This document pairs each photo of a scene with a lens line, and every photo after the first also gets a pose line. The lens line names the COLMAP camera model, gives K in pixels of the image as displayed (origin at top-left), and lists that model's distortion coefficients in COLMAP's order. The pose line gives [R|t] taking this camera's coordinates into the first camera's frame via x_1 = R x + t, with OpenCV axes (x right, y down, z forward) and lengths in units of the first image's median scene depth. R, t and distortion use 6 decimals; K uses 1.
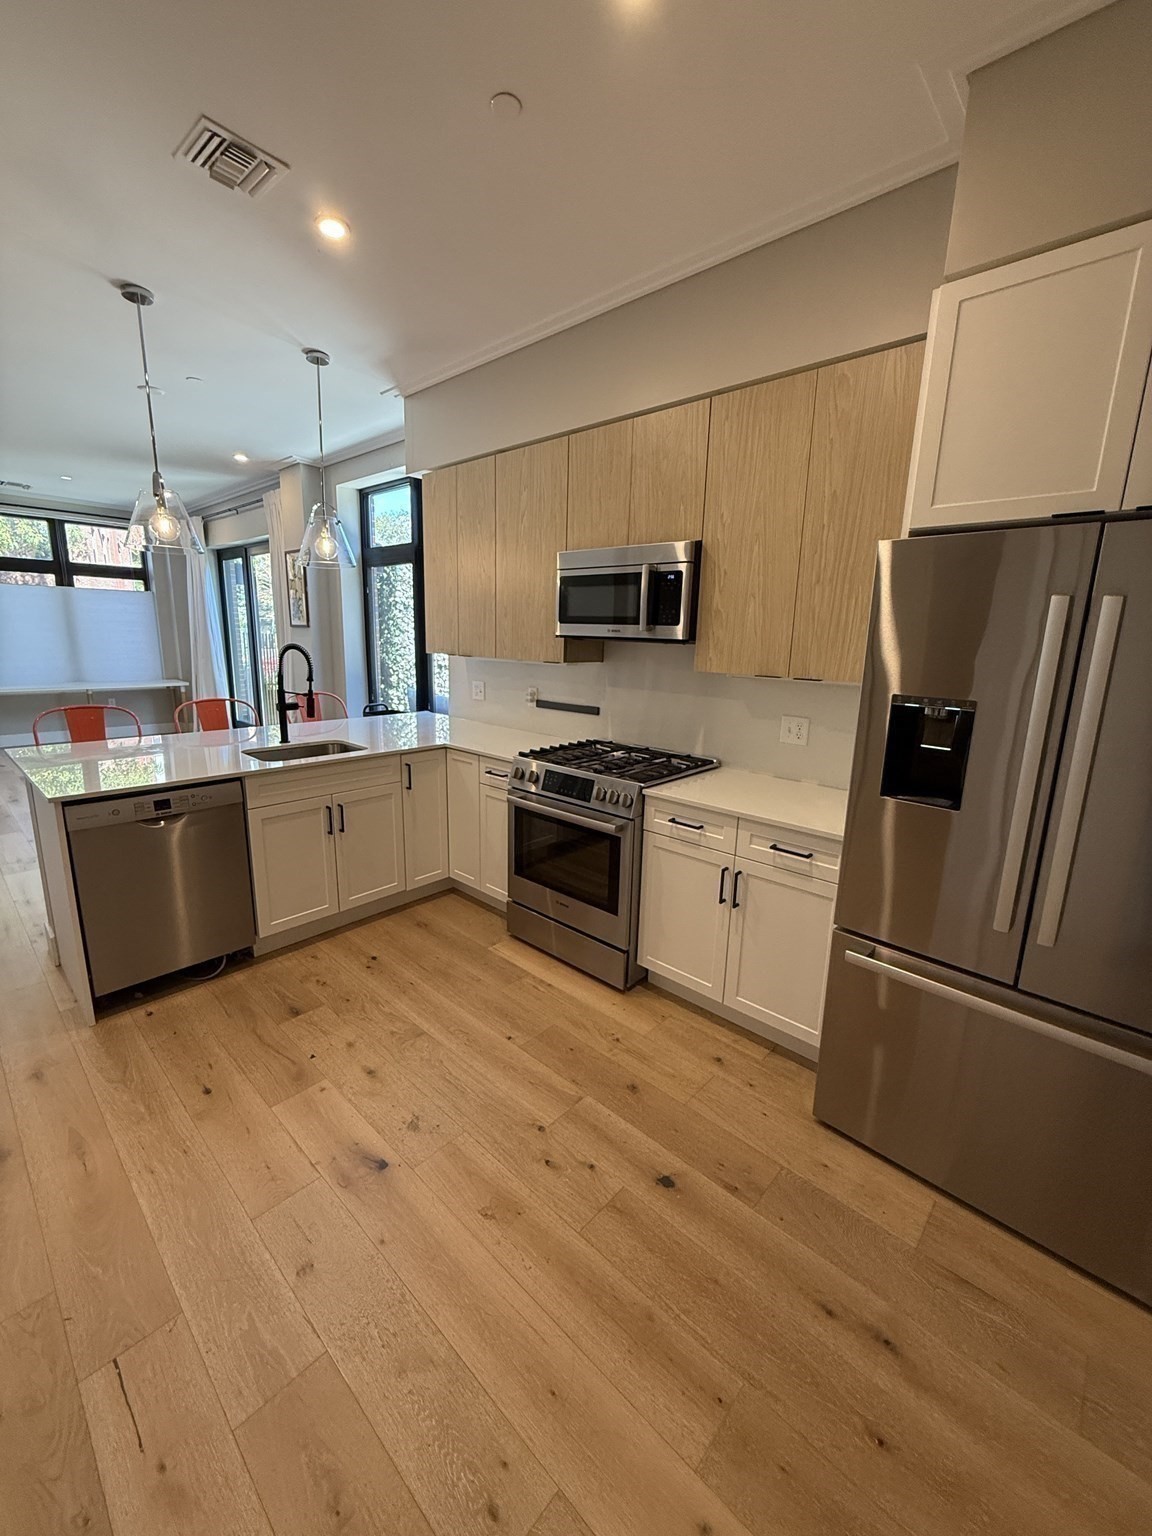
lens RADIAL K [[612.2, 0, 572.3], [0, 612.2, 766.8], [0, 0, 1]] dist [-0.000367, 0.000291]
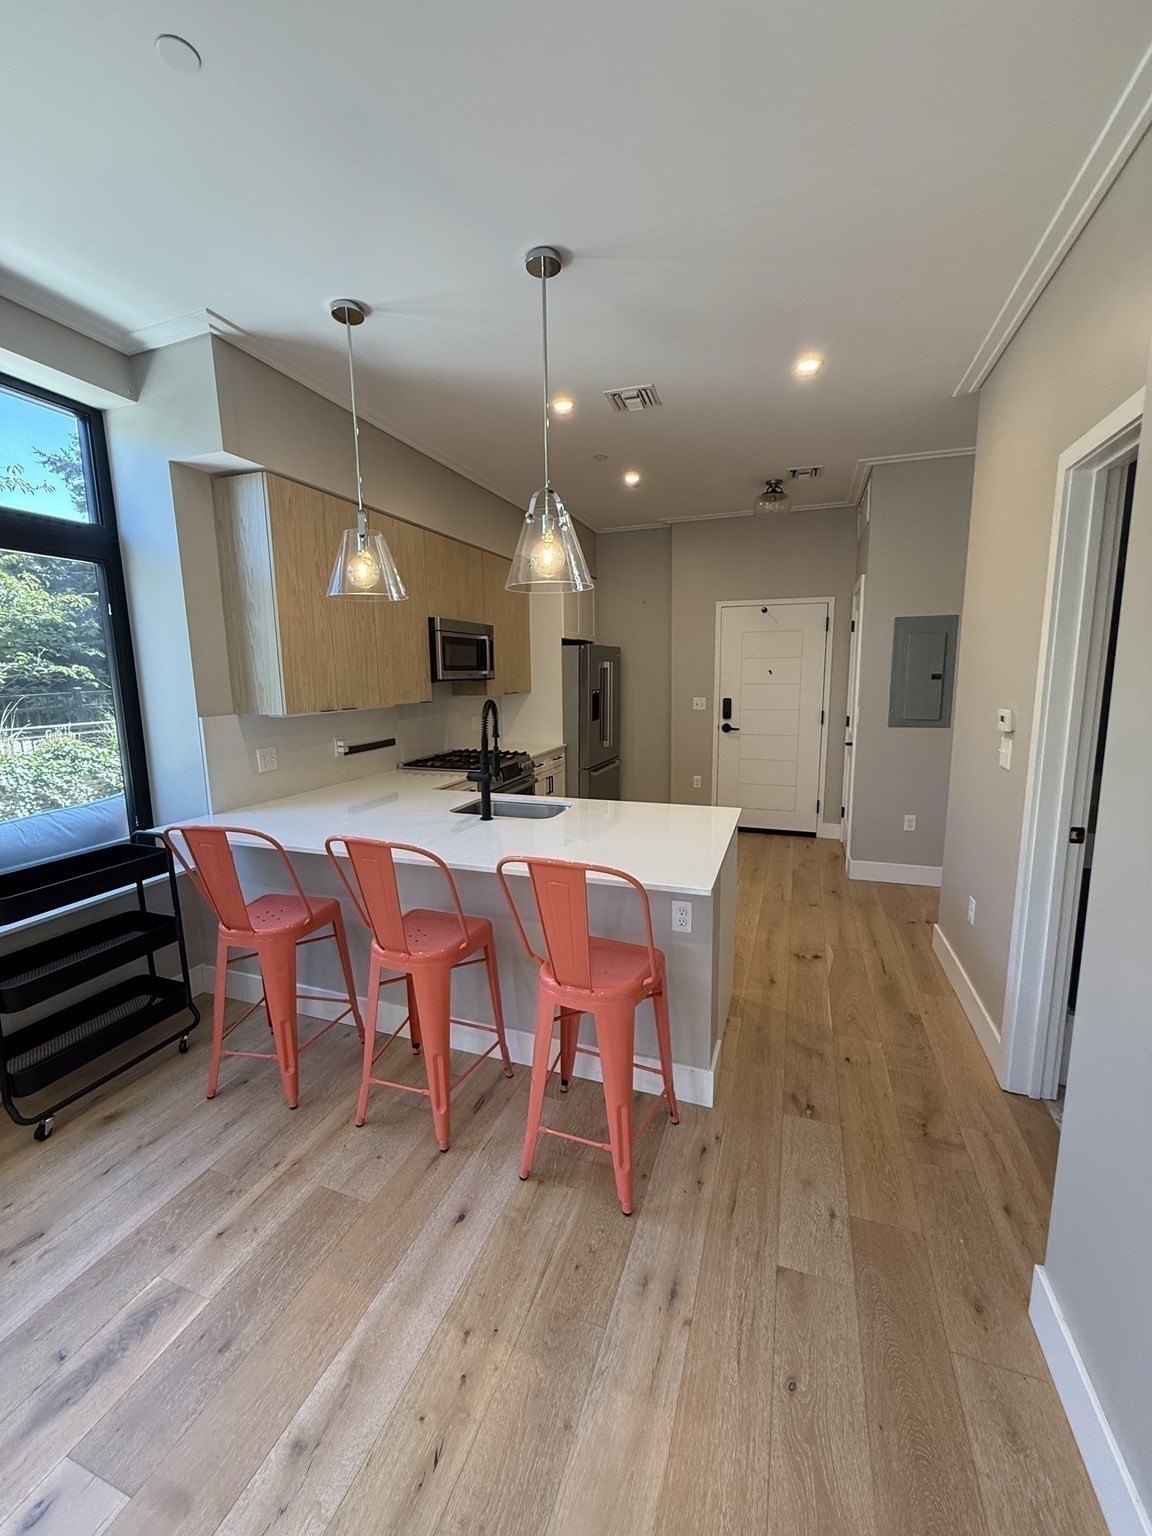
lens RADIAL K [[612.2, 0, 578.4], [0, 612.2, 764.2], [0, 0, 1]] dist [-0.000367, 0.000291]
pose [[-0.393074, -0.161936, 0.905135, -1.581675], [0.196805, 0.946742, 0.254846, -0.375629], [-0.898199, 0.278309, -0.340270, 1.446510]]
